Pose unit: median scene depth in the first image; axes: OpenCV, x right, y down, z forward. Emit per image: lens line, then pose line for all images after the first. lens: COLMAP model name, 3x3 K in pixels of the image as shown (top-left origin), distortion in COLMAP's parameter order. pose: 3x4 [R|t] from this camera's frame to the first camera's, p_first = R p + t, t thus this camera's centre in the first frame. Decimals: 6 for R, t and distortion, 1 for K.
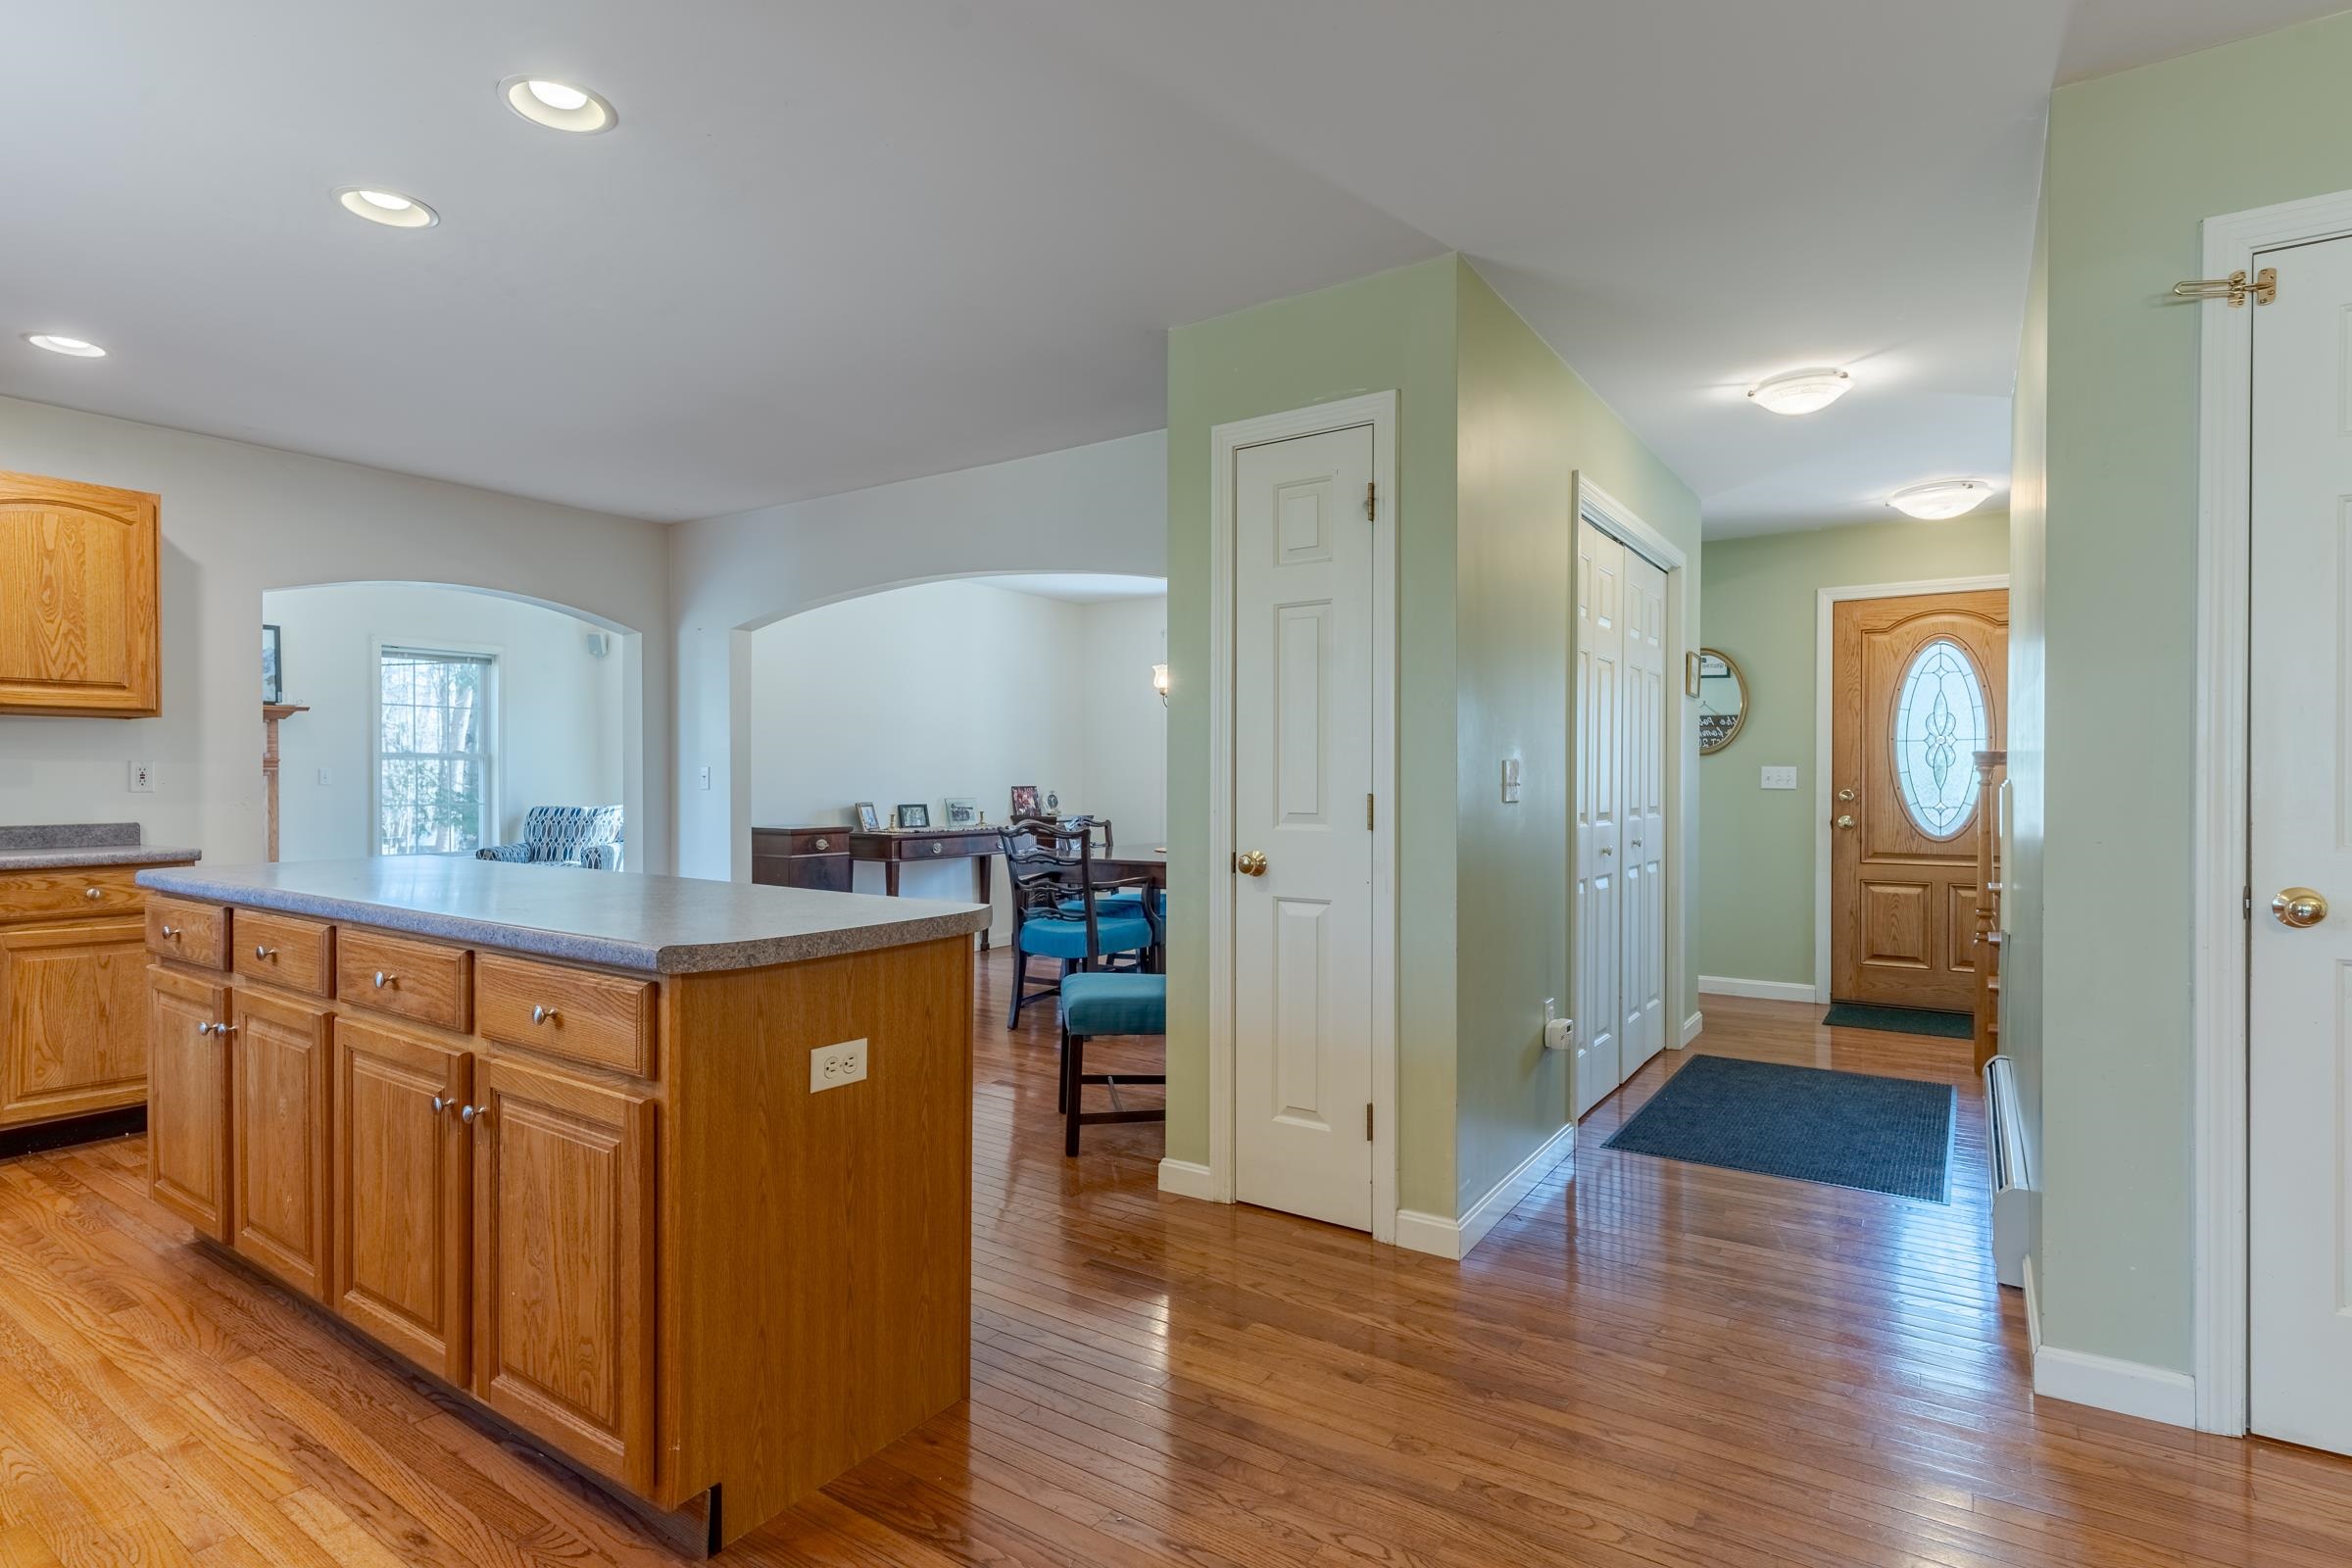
lens RADIAL K [[1175.5, 0, 1176.3], [0, 1175.5, 785.9], [0, 0, 1]] dist [0.002938, 0.000674]
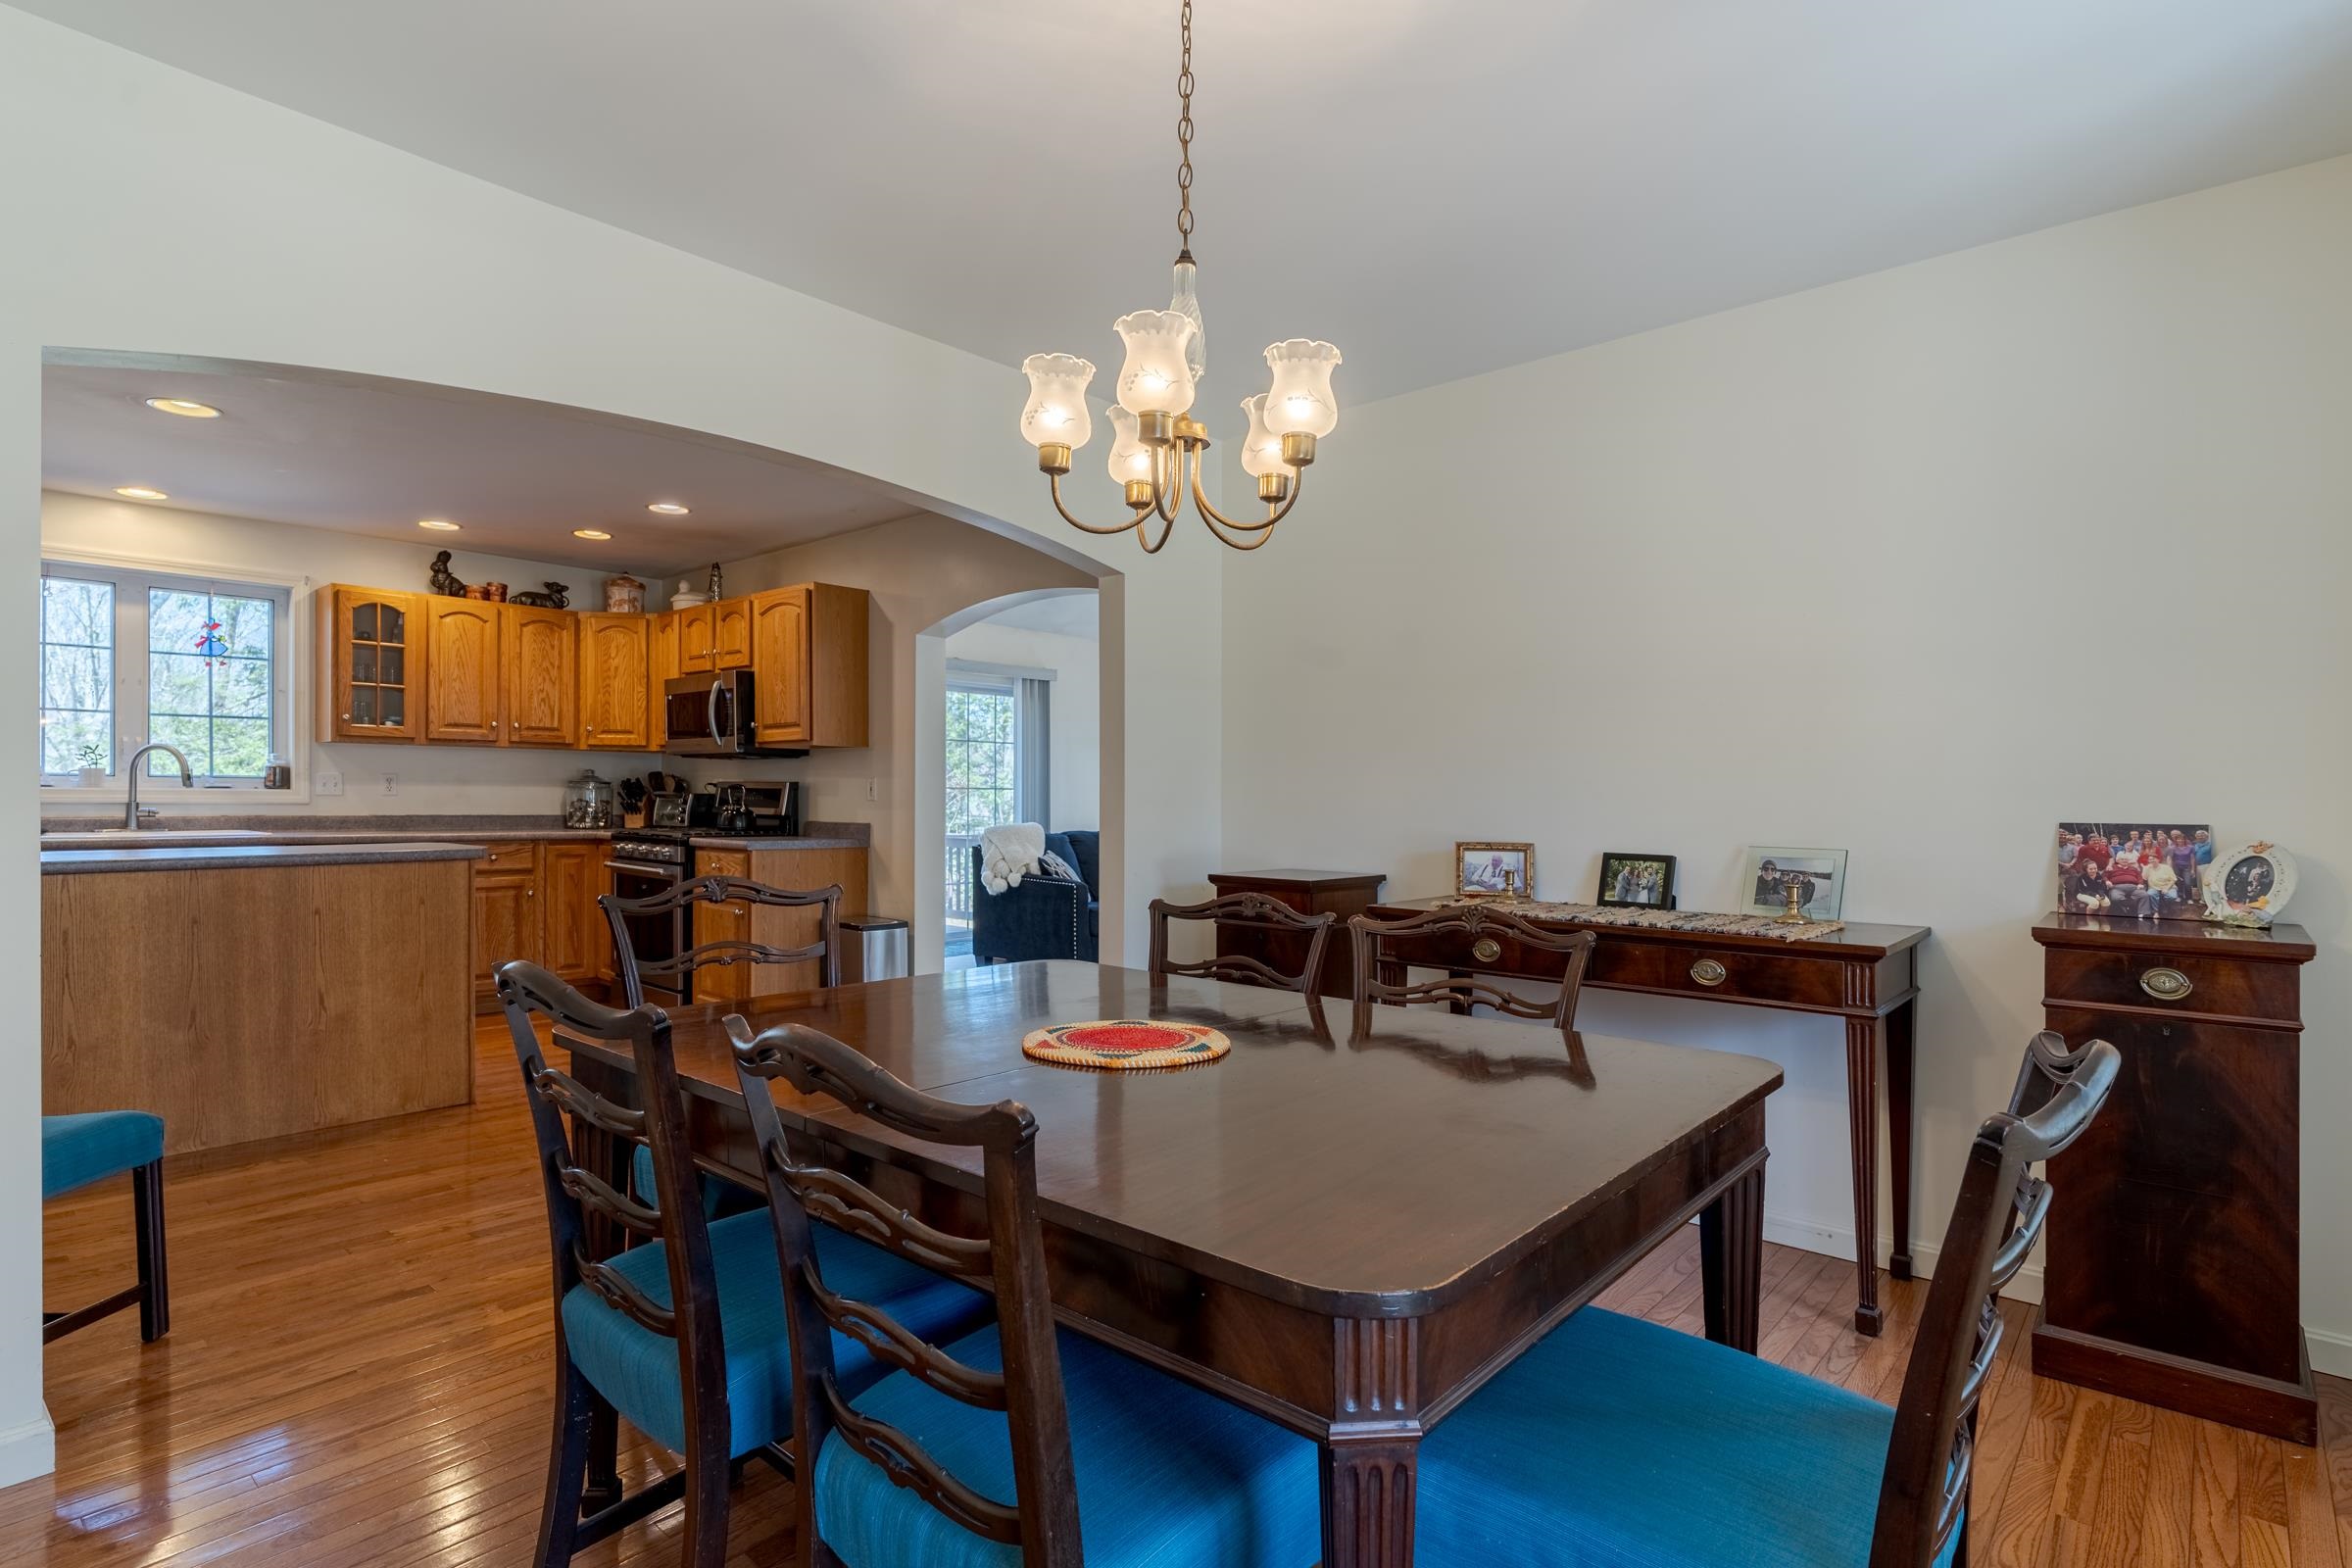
lens RADIAL K [[1175.5, 0, 1176.3], [0, 1175.5, 785.9], [0, 0, 1]] dist [0.002938, 0.000674]
pose [[-0.127158, -0.009410, -0.991838, 0.453021], [-0.015338, 0.999854, -0.007520, -0.007935], [0.991764, 0.014256, -0.127284, 1.689511]]
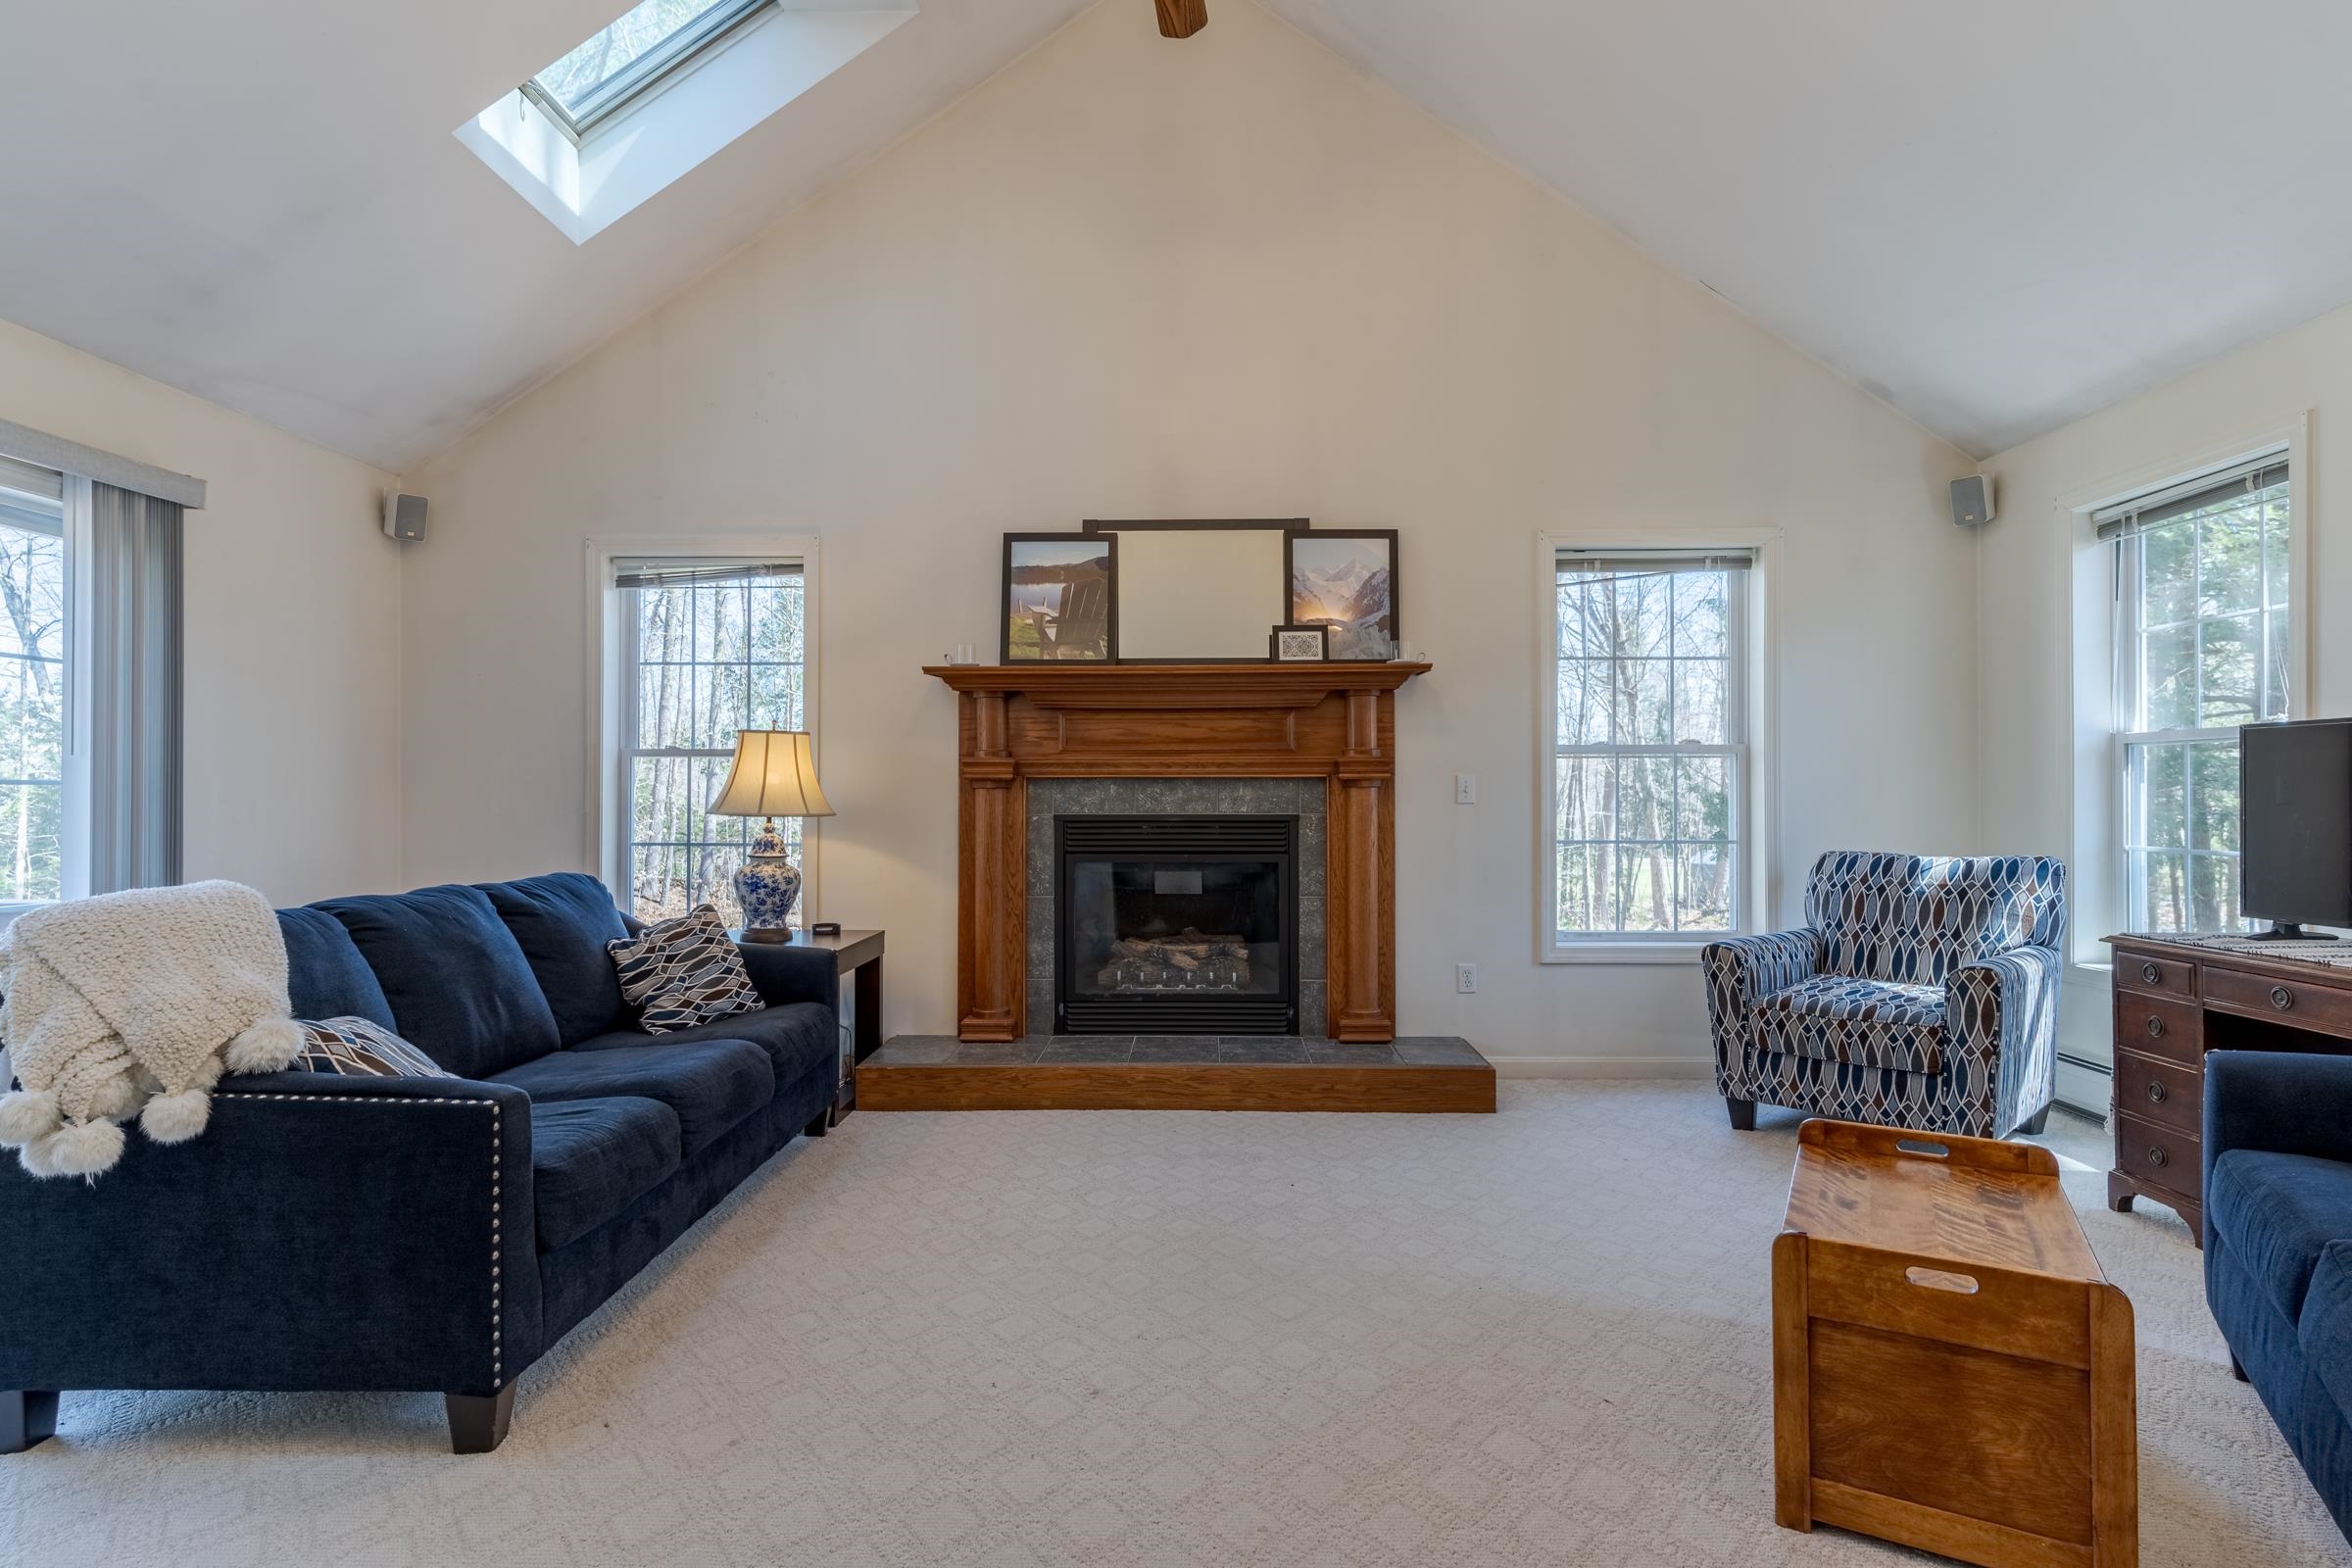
lens RADIAL K [[1184.8, 0, 1176.0], [0, 1184.8, 784.0], [0, 0, 1]] dist [0.000371, 0.000144]
pose [[0.543137, -0.009565, -0.839590, -0.709688], [-0.003730, 0.999898, -0.013804, -0.004469], [0.839636, 0.010629, 0.543046, 1.269541]]
